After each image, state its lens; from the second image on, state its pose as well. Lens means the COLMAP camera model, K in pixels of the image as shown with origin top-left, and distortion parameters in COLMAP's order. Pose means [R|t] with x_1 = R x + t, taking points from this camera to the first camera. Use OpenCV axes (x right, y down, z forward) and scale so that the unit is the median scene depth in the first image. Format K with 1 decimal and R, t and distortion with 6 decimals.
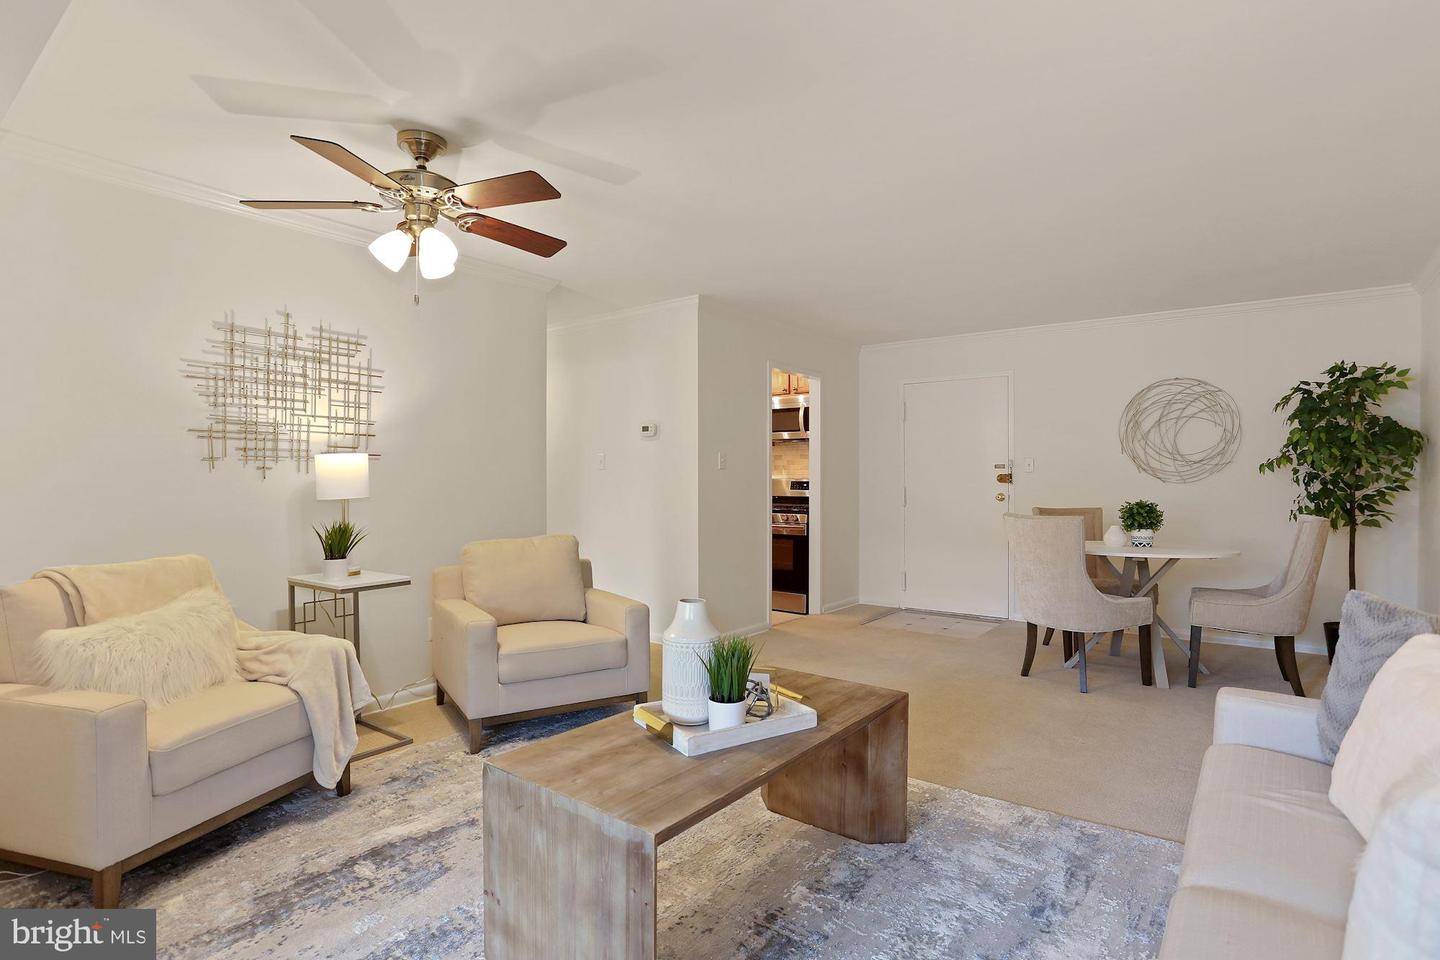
lens RADIAL K [[720.4, 0, 716.0], [0, 720.4, 472.1], [0, 0, 1]] dist [-0.053000, 0.028863]
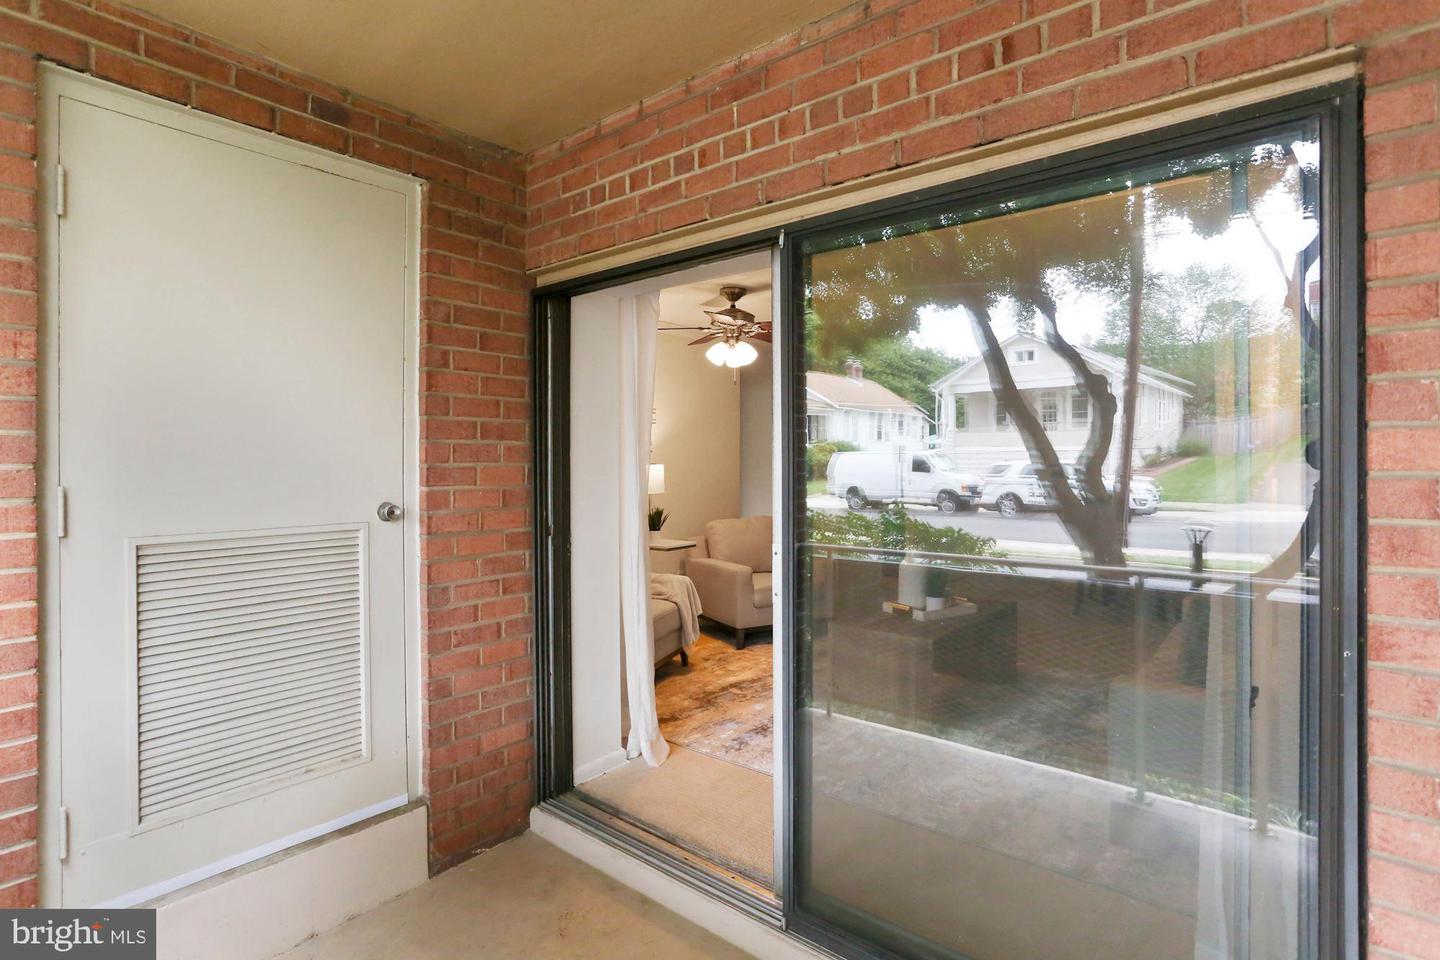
lens RADIAL K [[725.6, 0, 720.3], [0, 725.6, 454.1], [0, 0, 1]] dist [-0.047901, 0.024855]
pose [[0.998966, 0.000005, -0.045460, -0.218420], [-0.000009, 1.000000, -0.000099, -0.038846], [0.045460, 0.000099, 0.998966, -0.468136]]
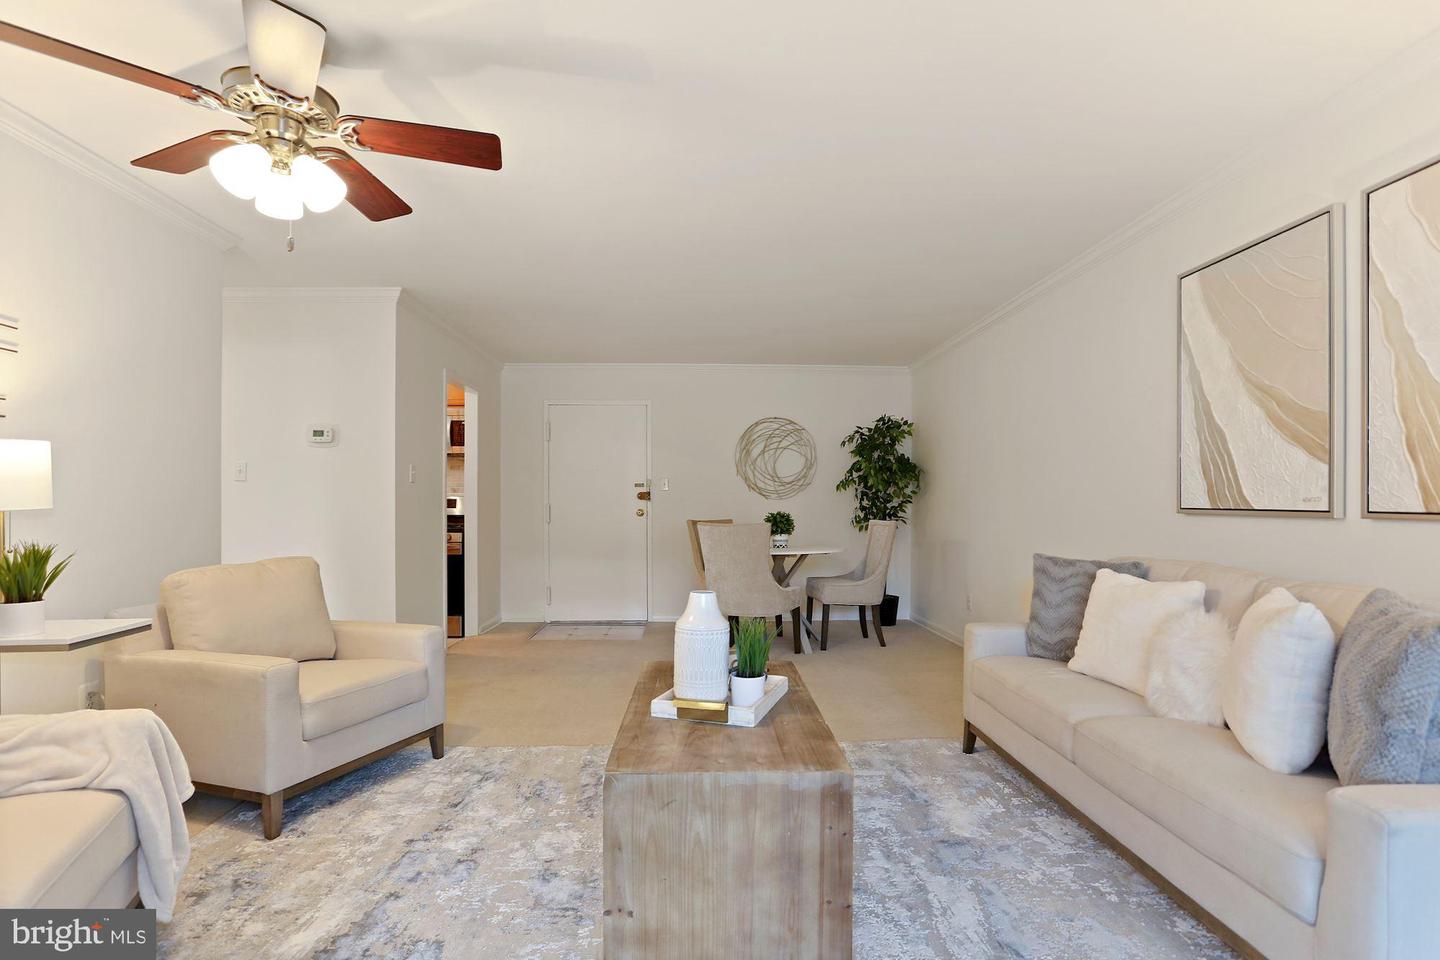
lens RADIAL K [[724.9, 0, 712.2], [0, 724.9, 491.1], [0, 0, 1]] dist [-0.053738, 0.028254]
pose [[0.773146, 0.009198, 0.634161, -0.325042], [-0.003155, 0.999938, -0.010658, 0.017921], [-0.634220, 0.006239, 0.773128, 0.070139]]
